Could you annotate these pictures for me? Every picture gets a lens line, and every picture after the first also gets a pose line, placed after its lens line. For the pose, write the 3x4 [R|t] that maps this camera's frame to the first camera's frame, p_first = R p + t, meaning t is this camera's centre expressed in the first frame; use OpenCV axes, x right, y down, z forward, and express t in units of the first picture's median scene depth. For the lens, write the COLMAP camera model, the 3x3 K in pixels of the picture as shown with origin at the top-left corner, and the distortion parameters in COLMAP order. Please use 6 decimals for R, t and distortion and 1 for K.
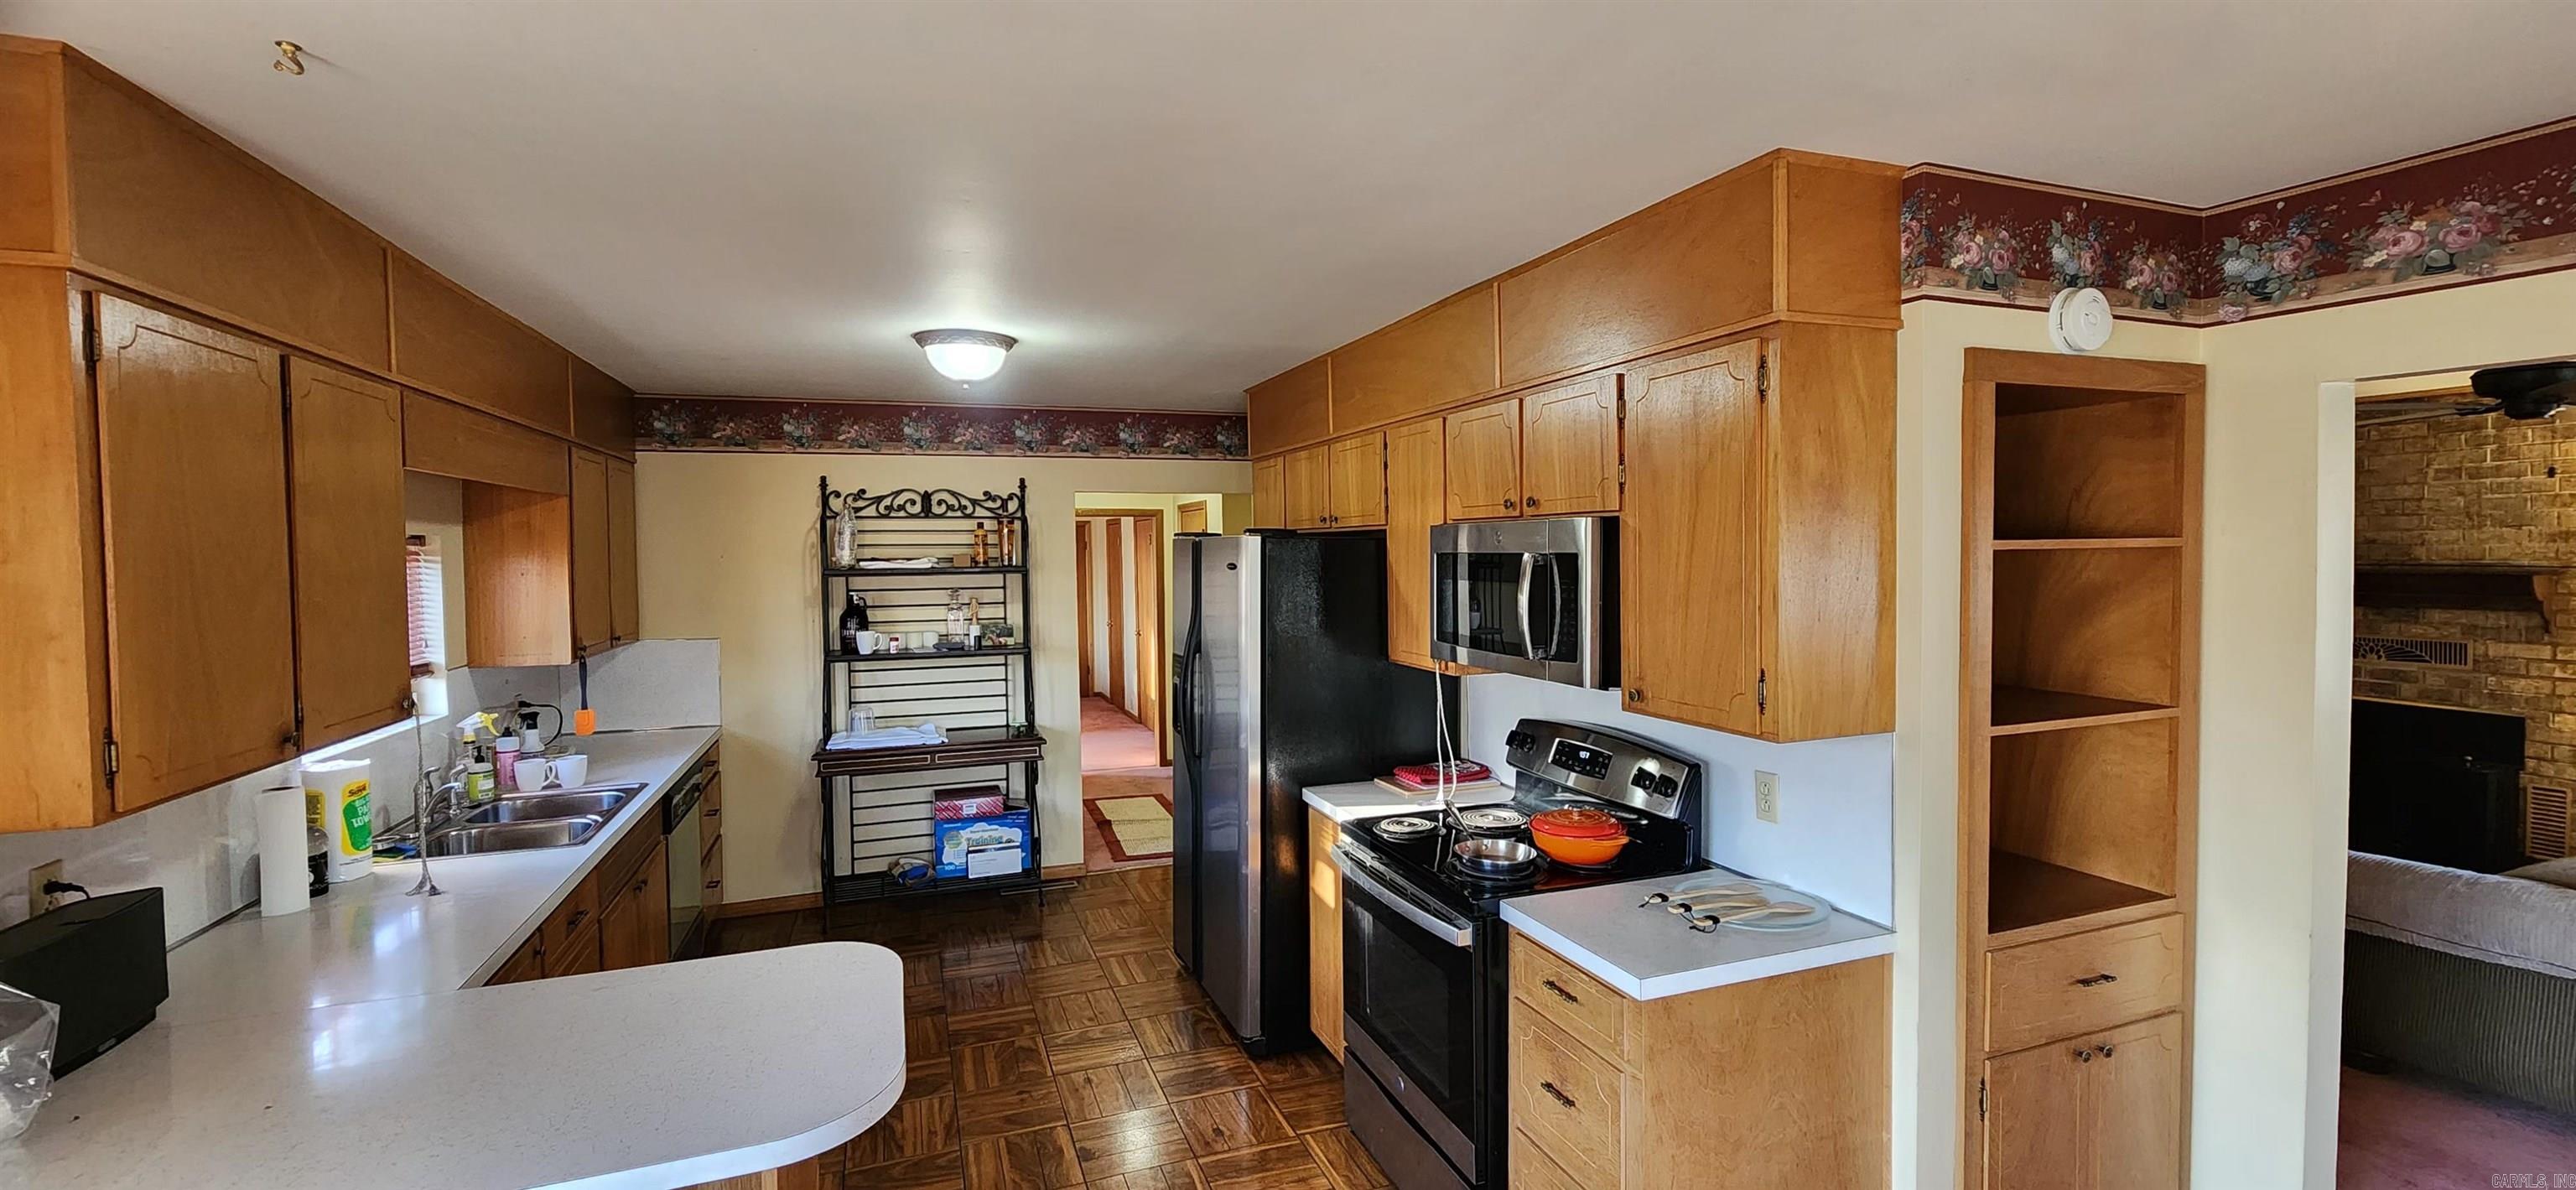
lens RADIAL K [[1041.7, 0, 1288.0], [0, 1041.7, 595.0], [0, 0, 1]] dist [0.001583, 0.000259]
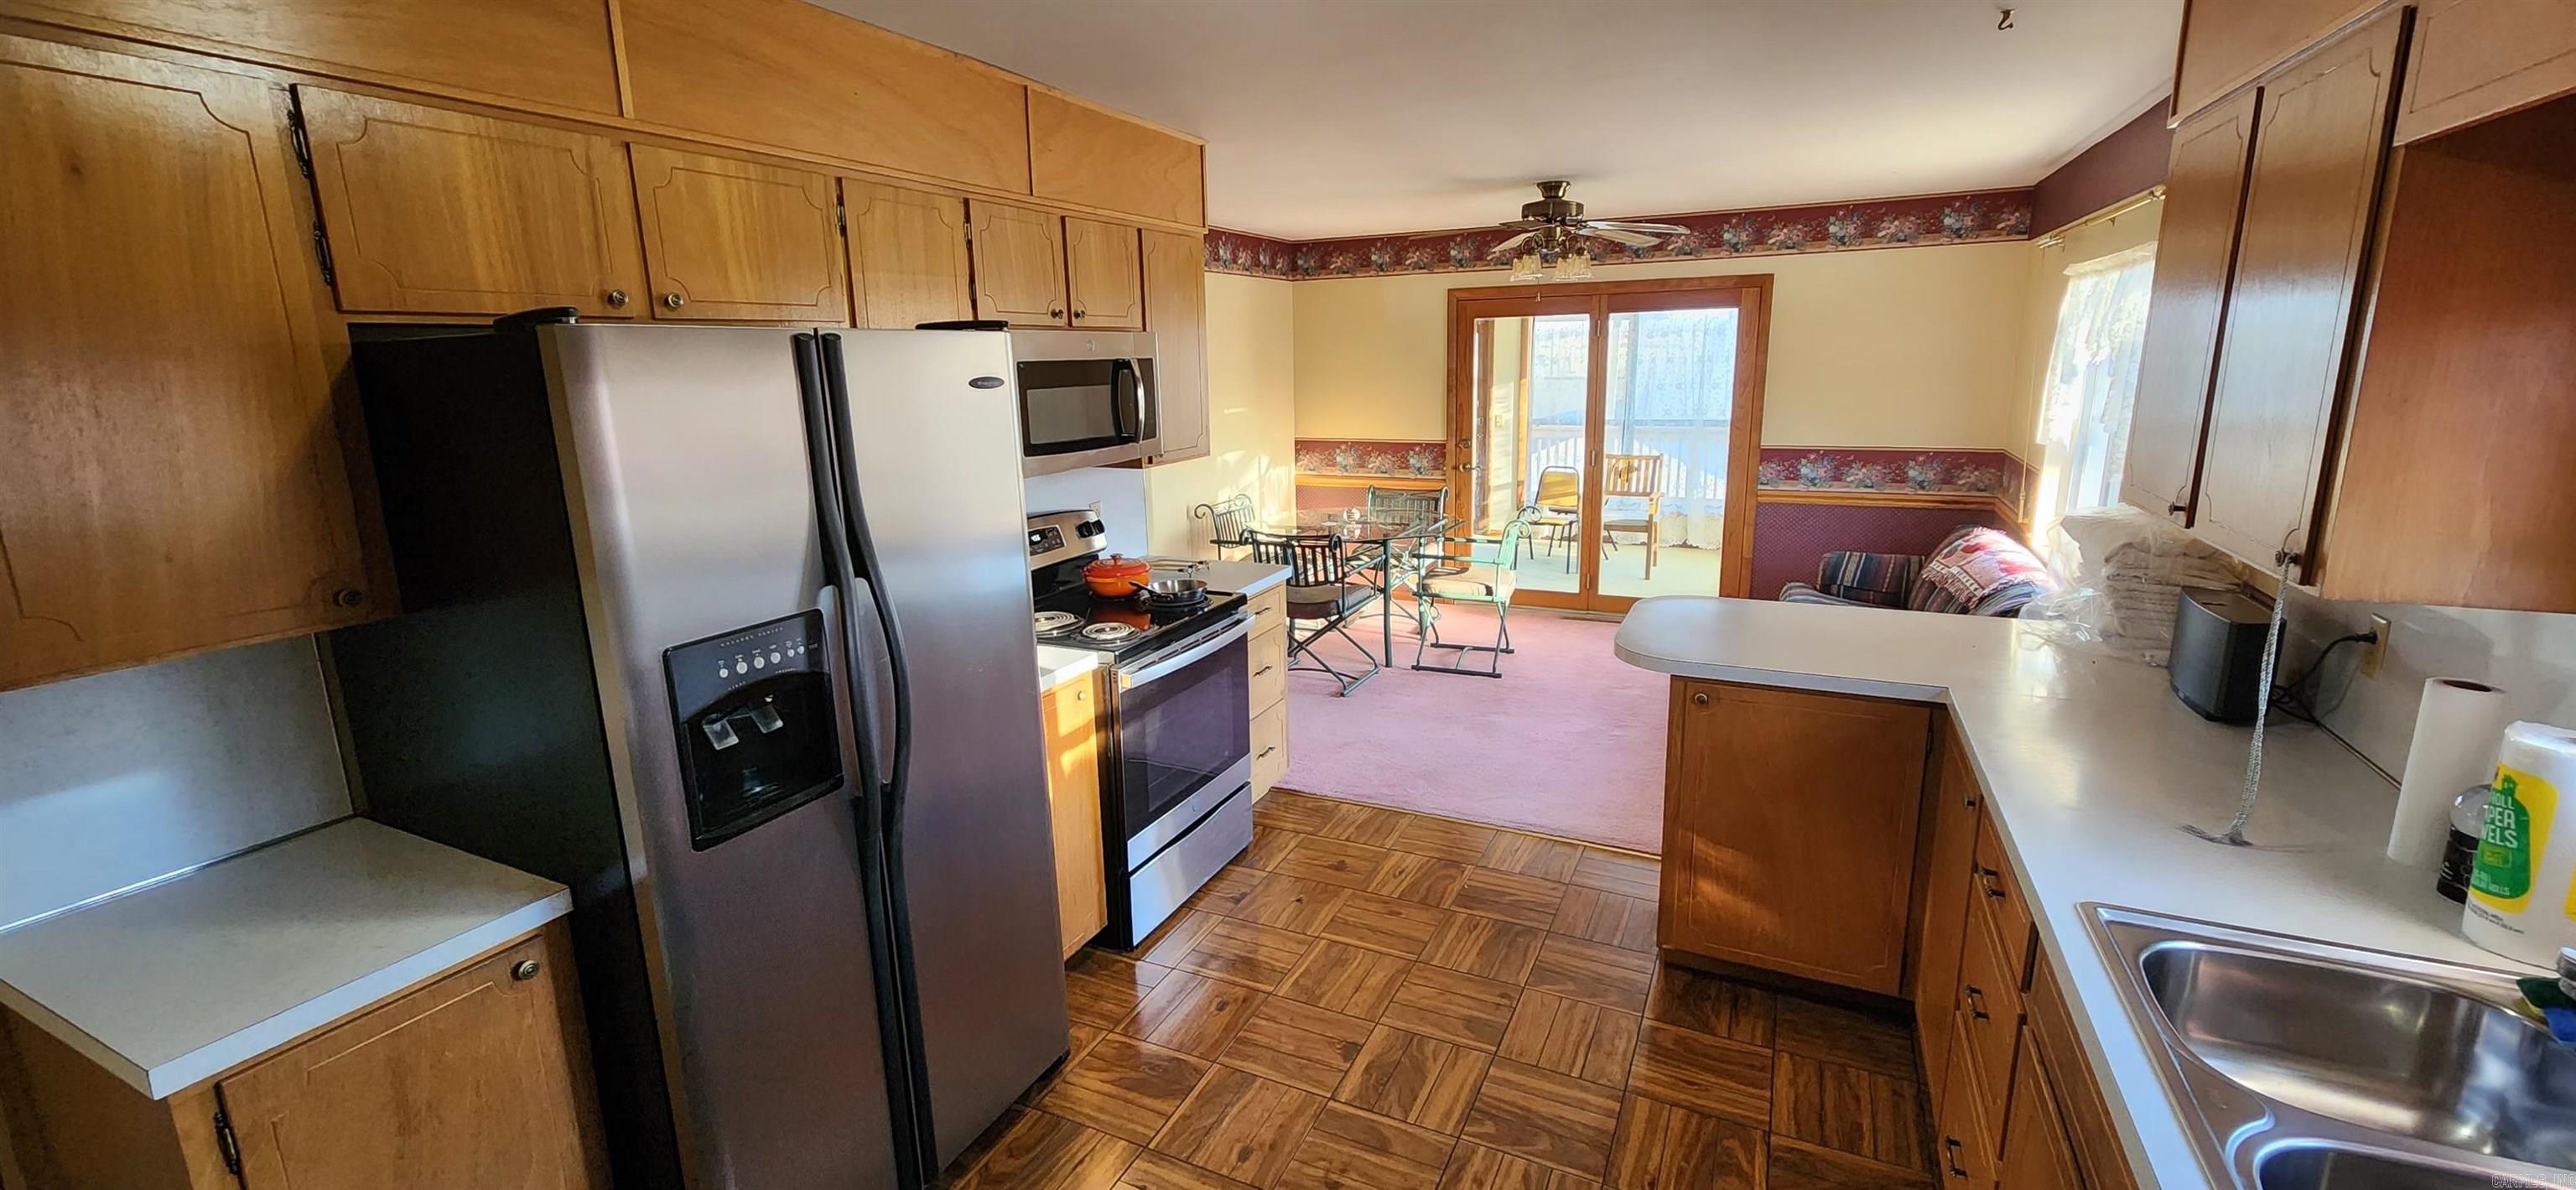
lens RADIAL K [[1041.7, 0, 1288.0], [0, 1041.7, 595.0], [0, 0, 1]] dist [0.001583, 0.000259]
pose [[-0.688160, -0.137120, 0.712484, -0.426628], [0.061618, 0.967388, 0.245692, -0.031202], [-0.722937, 0.212977, -0.657269, 0.895339]]
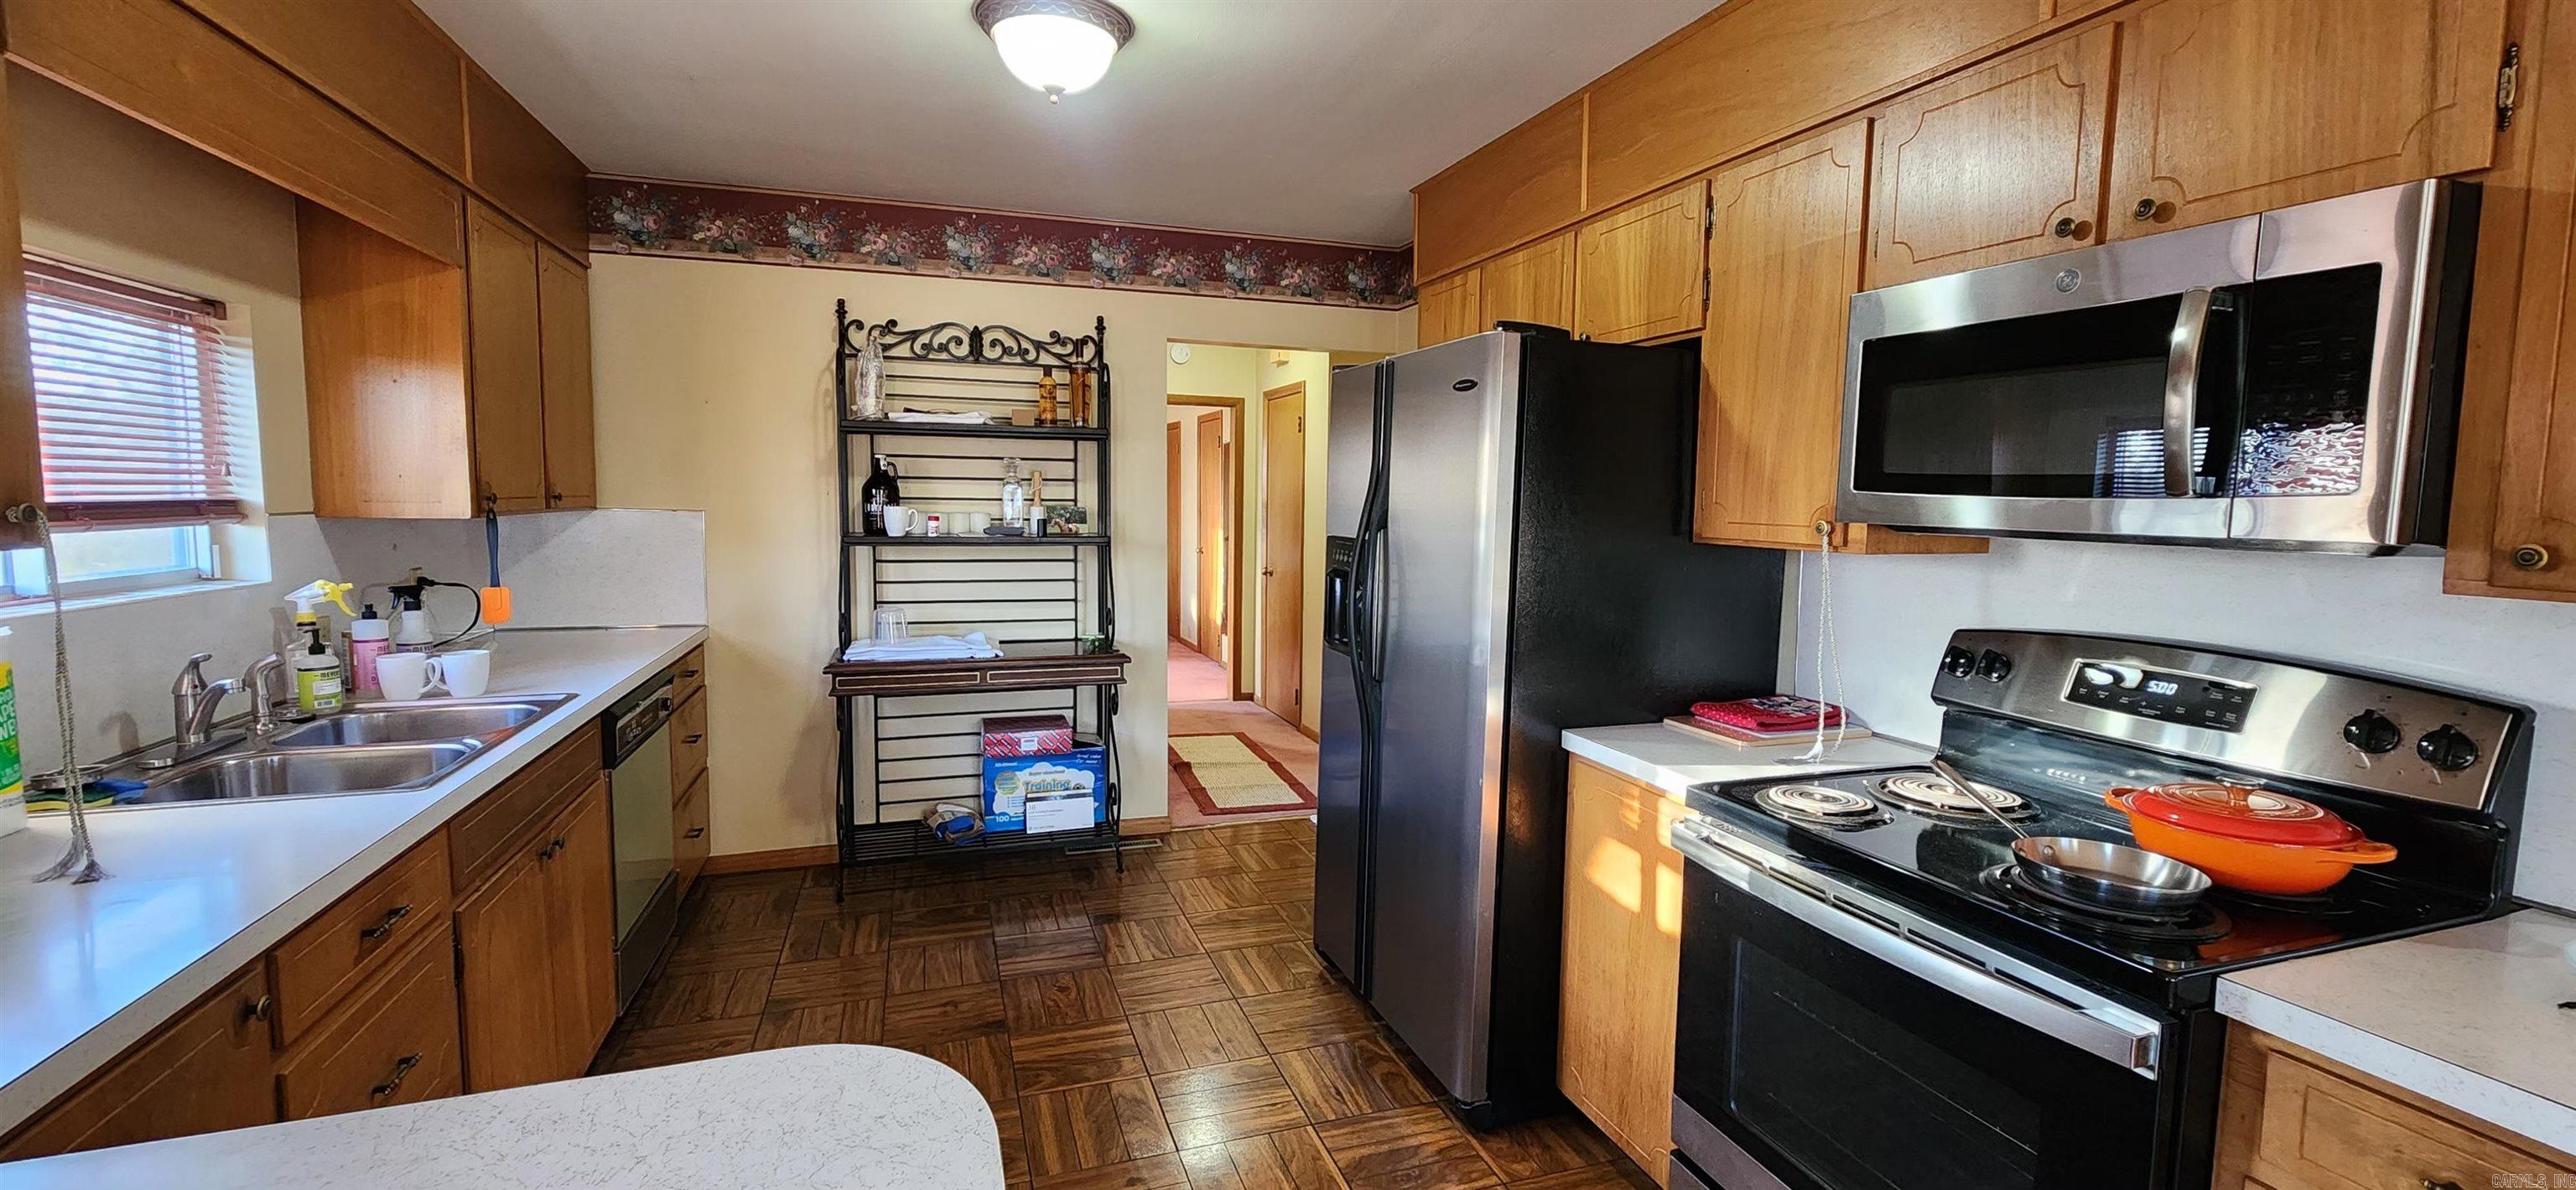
lens RADIAL K [[1041.7, 0, 1288.0], [0, 1041.7, 595.0], [0, 0, 1]] dist [0.001583, 0.000259]
pose [[0.999408, 0.027880, -0.020177, -0.102575], [-0.026740, 0.998141, 0.054764, 0.048534], [0.021666, -0.054192, 0.998295, 0.244462]]
